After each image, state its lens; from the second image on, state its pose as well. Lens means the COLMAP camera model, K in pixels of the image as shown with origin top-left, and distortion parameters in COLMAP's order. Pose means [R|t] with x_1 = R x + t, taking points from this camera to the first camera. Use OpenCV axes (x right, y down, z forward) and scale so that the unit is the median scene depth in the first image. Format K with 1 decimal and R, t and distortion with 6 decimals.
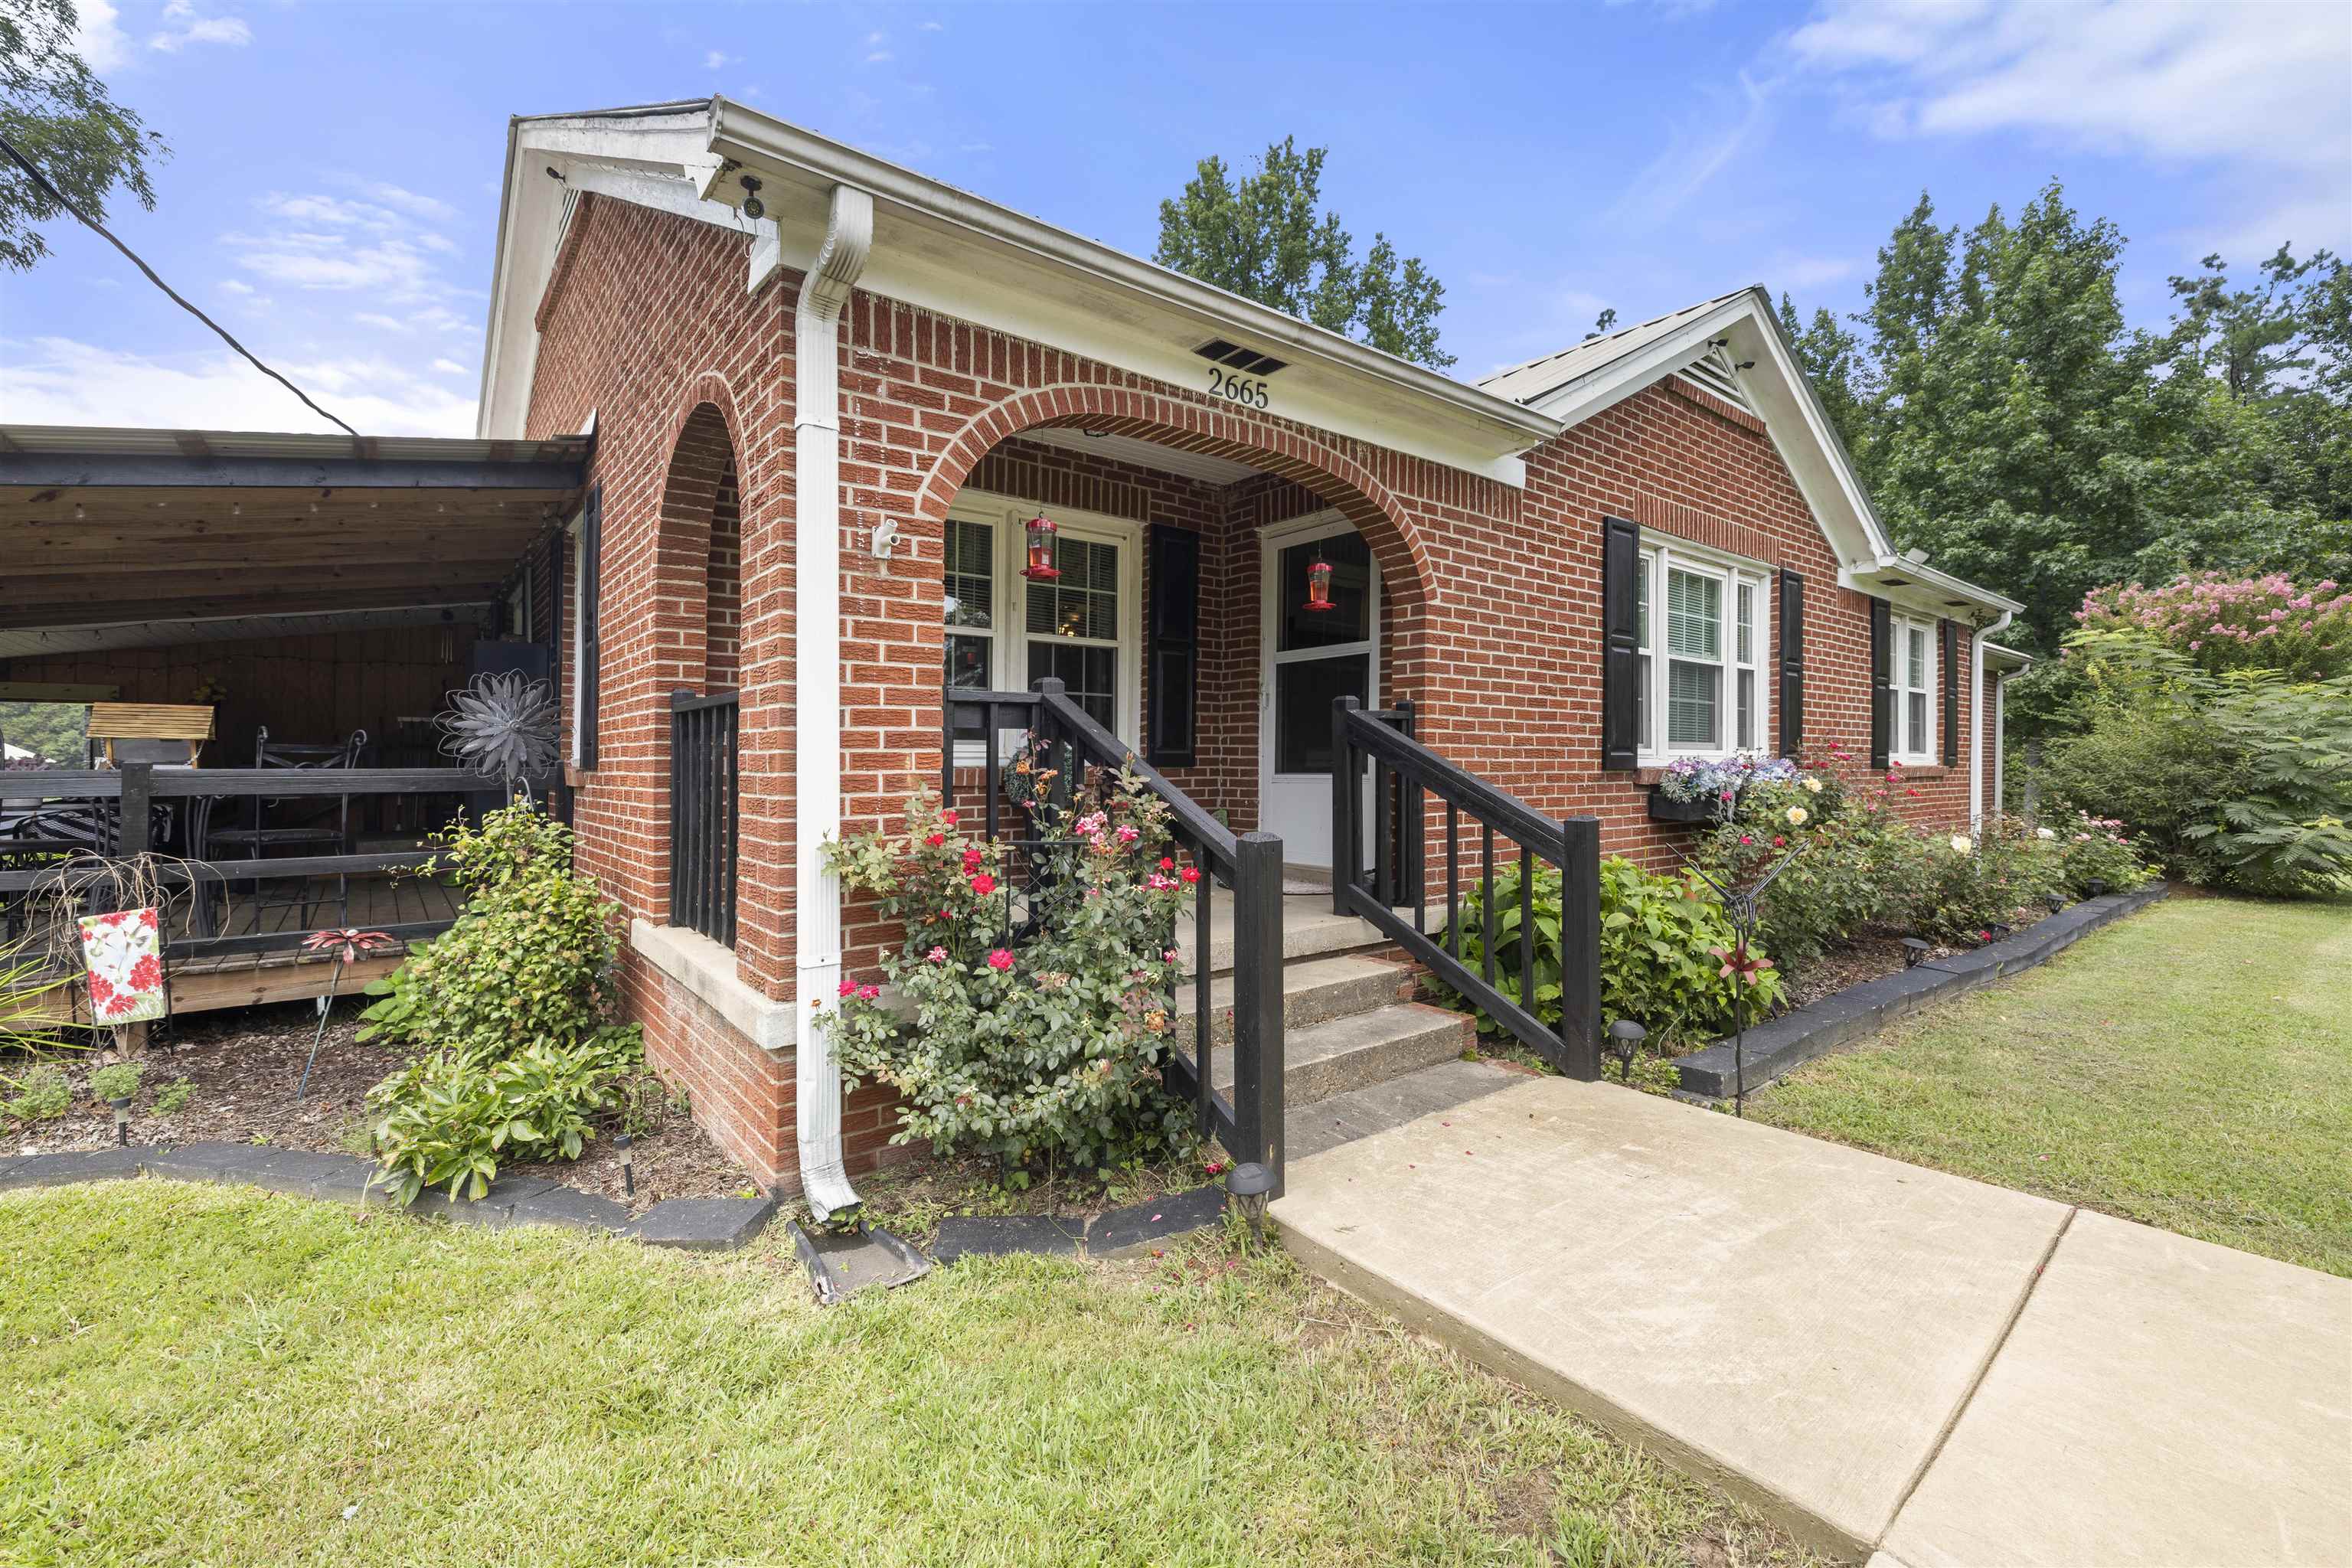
lens RADIAL K [[989.0, 0, 1176.8], [0, 989.0, 754.3], [0, 0, 1]] dist [0.000510, 0.000365]
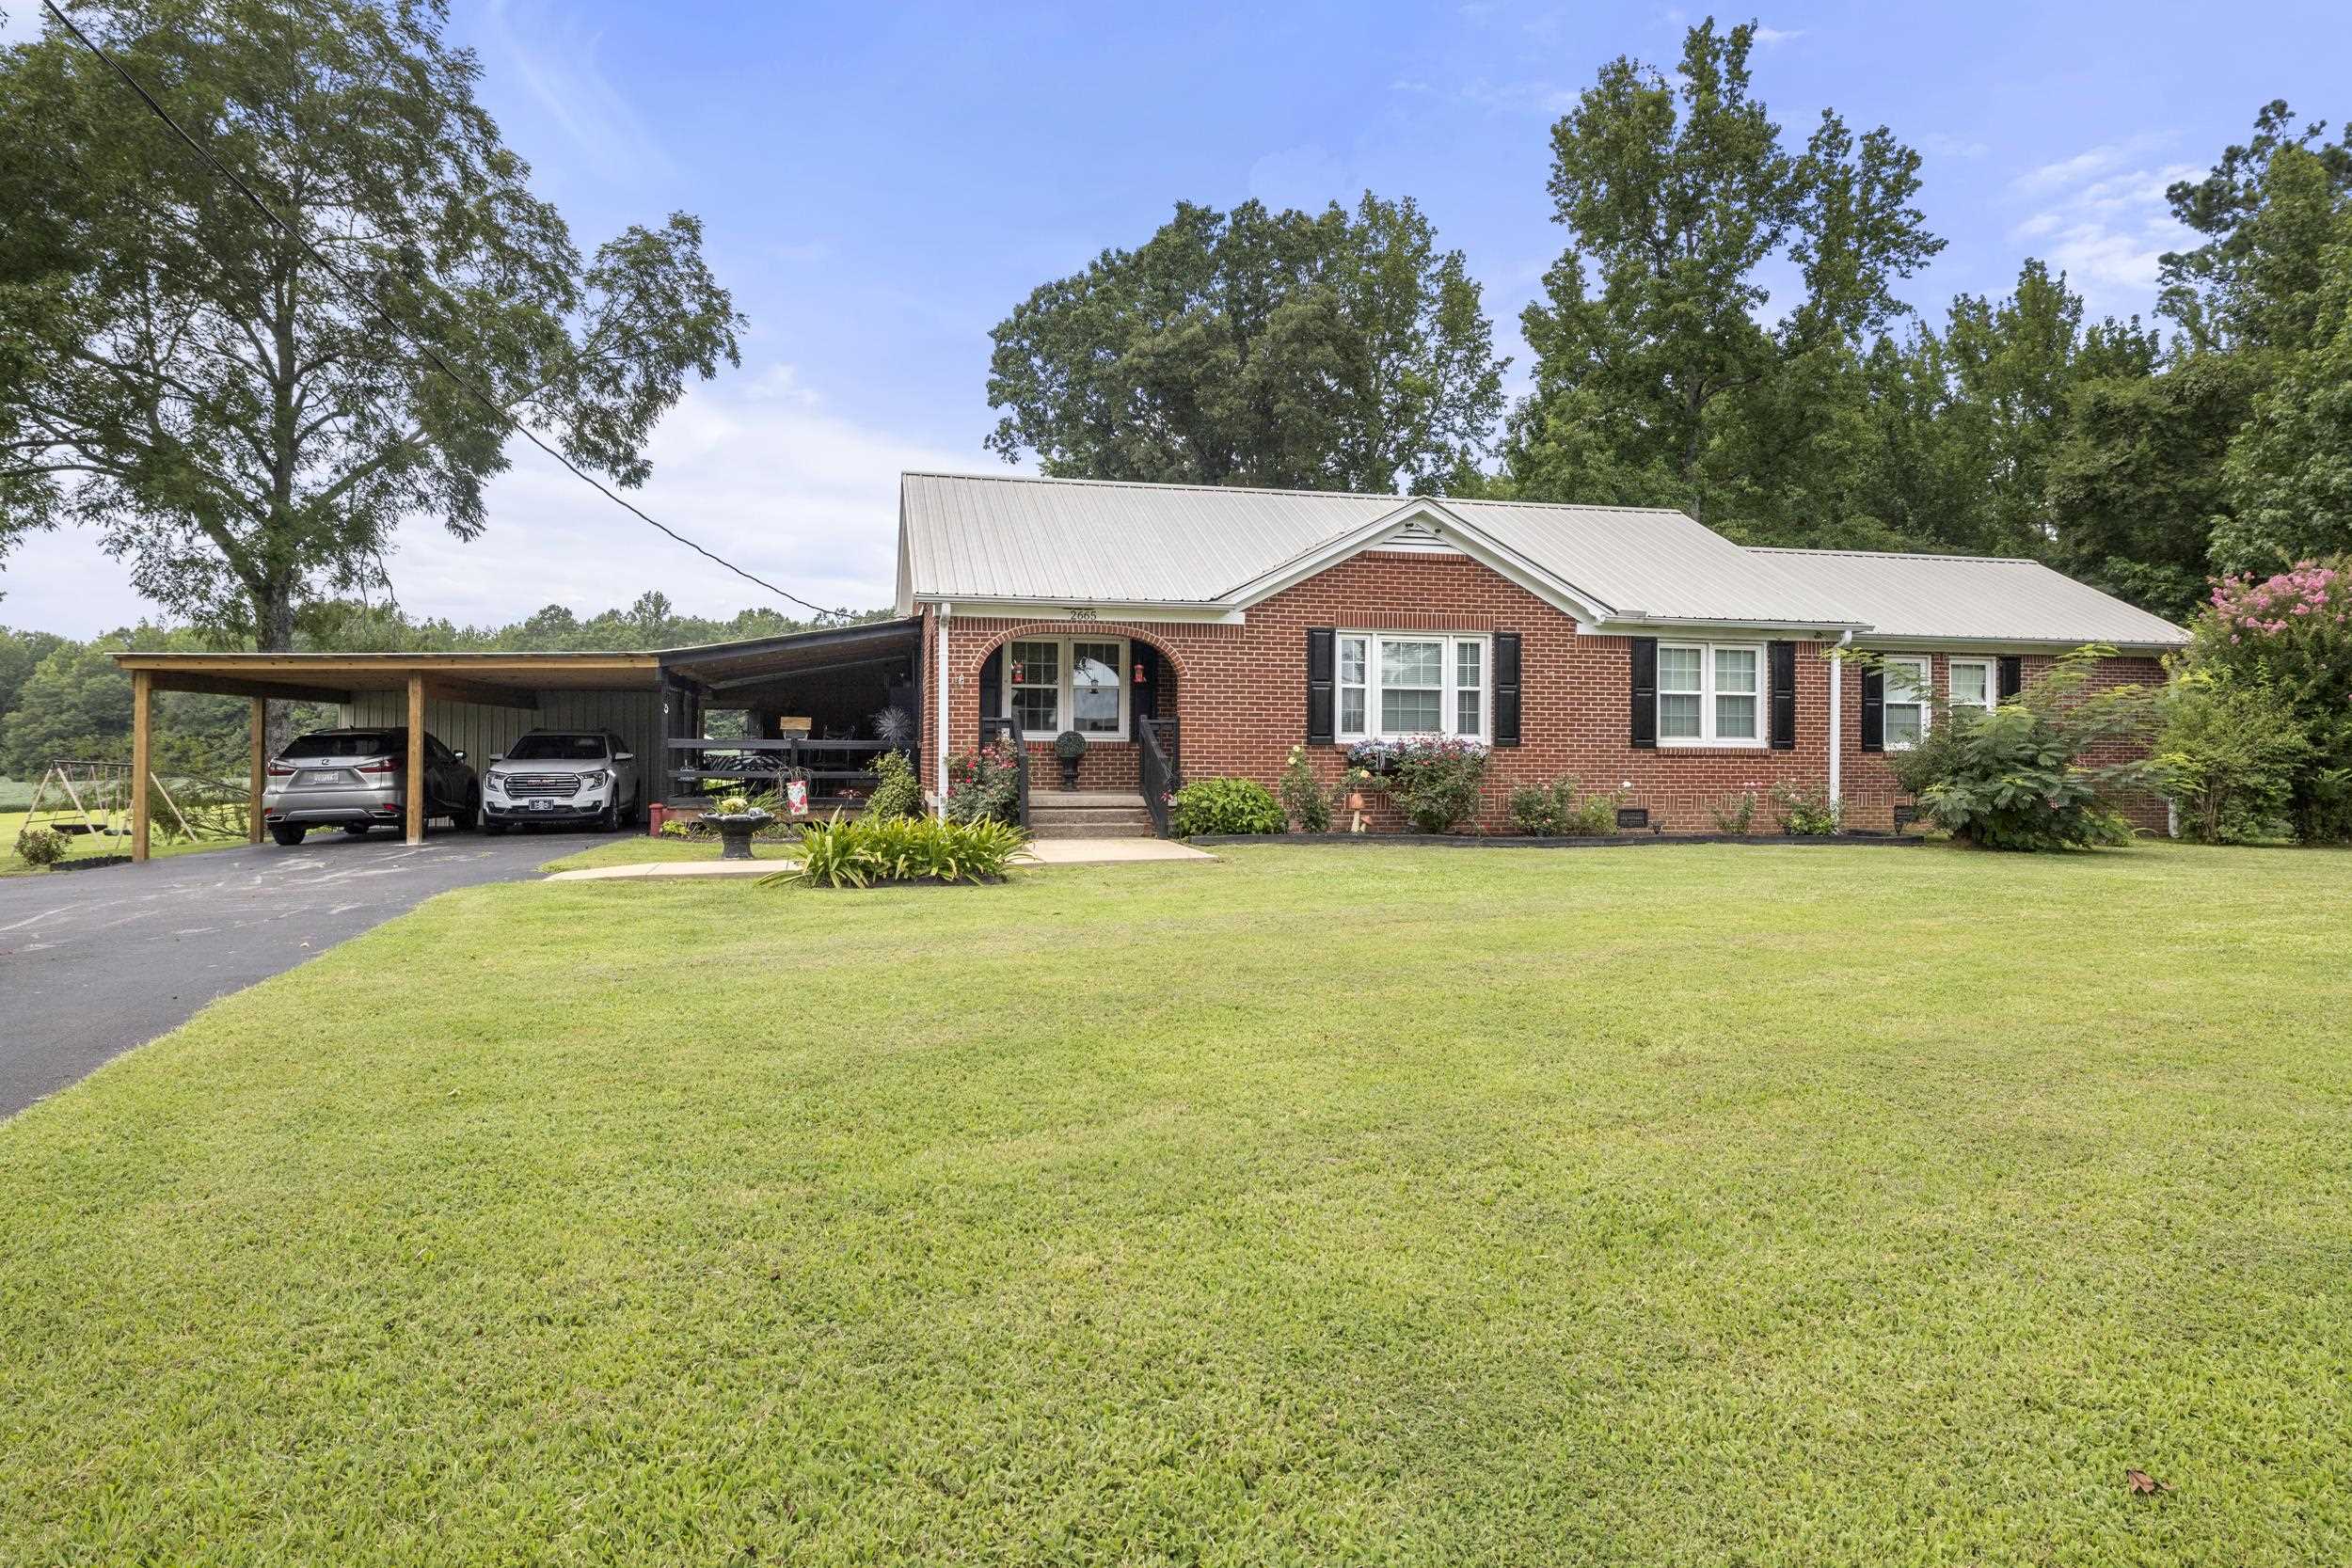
lens RADIAL K [[1373.6, 0, 1176.0], [0, 1373.6, 784.0], [0, 0, 1]] dist [0.002880, 0.001234]
pose [[0.898008, 0.019835, -0.439532, 0.310345], [-0.005711, 0.999425, 0.033432, 0.000586], [0.439942, -0.027512, 0.897605, -0.379910]]
